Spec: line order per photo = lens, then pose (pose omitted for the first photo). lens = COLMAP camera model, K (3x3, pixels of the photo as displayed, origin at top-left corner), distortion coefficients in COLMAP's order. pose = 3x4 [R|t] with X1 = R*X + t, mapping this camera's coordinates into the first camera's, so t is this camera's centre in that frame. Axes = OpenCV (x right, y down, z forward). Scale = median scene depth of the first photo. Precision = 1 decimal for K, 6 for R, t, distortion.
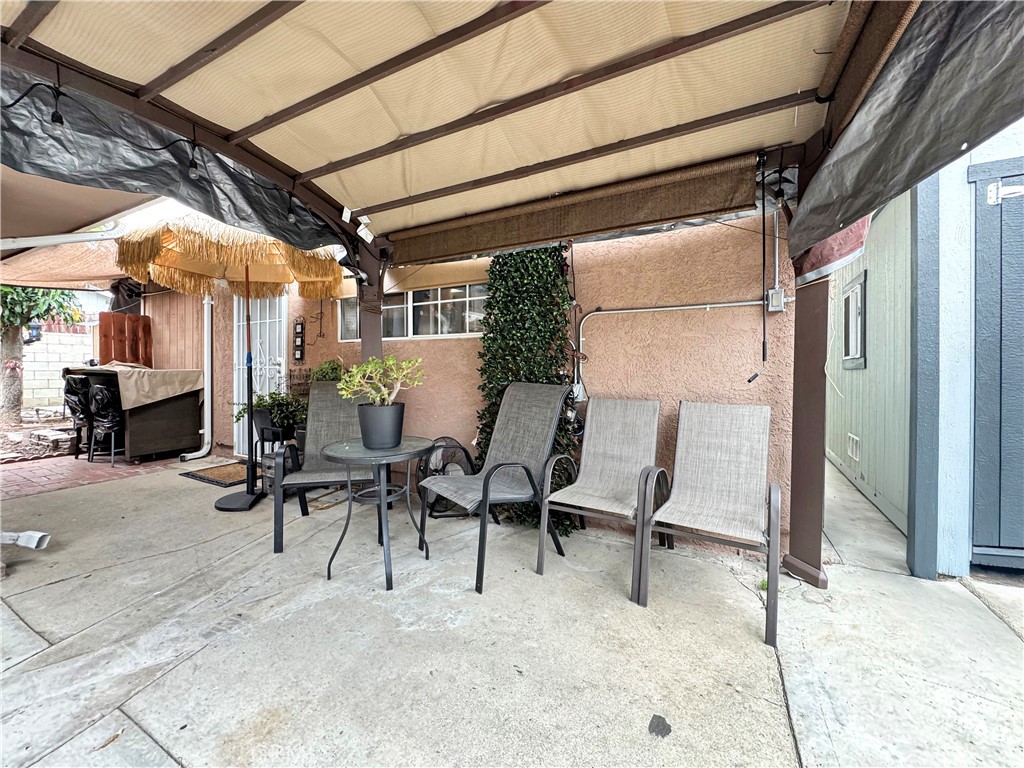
lens RADIAL K [[412.3, 0, 511.8], [0, 412.3, 378.0], [0, 0, 1]] dist [-0.002019, -0.000188]
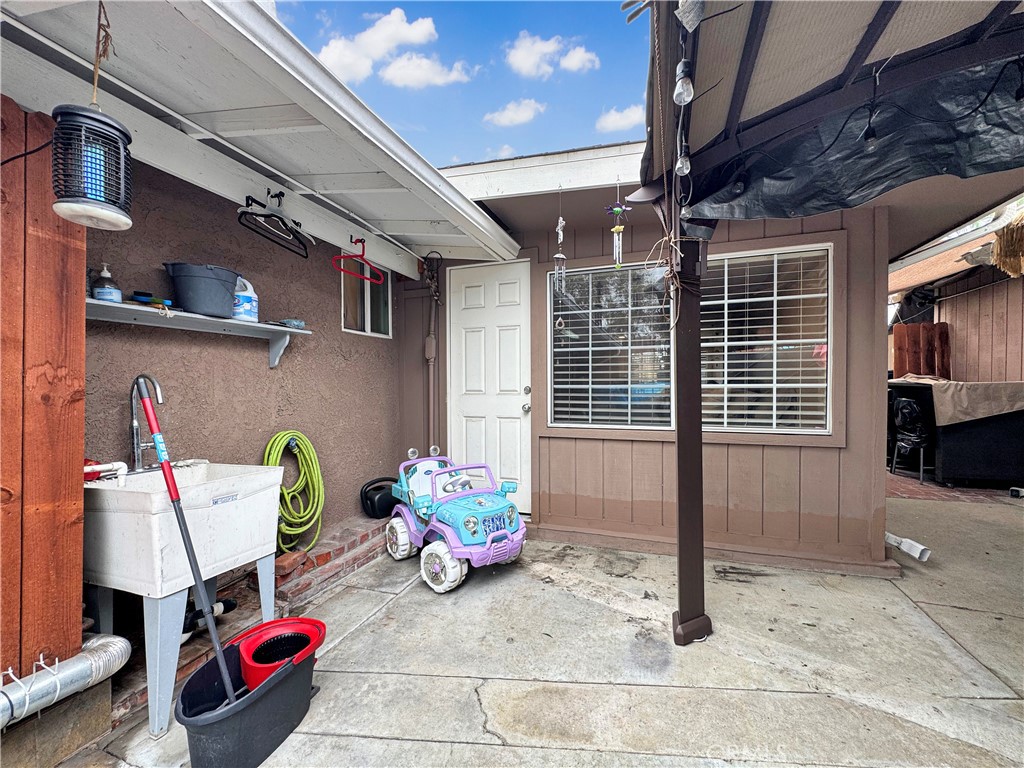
lens RADIAL K [[413.6, 0, 512.4], [0, 413.6, 397.4], [0, 0, 1]] dist [-0.000725, -0.000119]
pose [[0.136617, 0.022057, -0.990378, -0.153300], [-0.005782, 0.999753, 0.021468, -0.001255], [0.990607, 0.002794, 0.136711, -0.074523]]
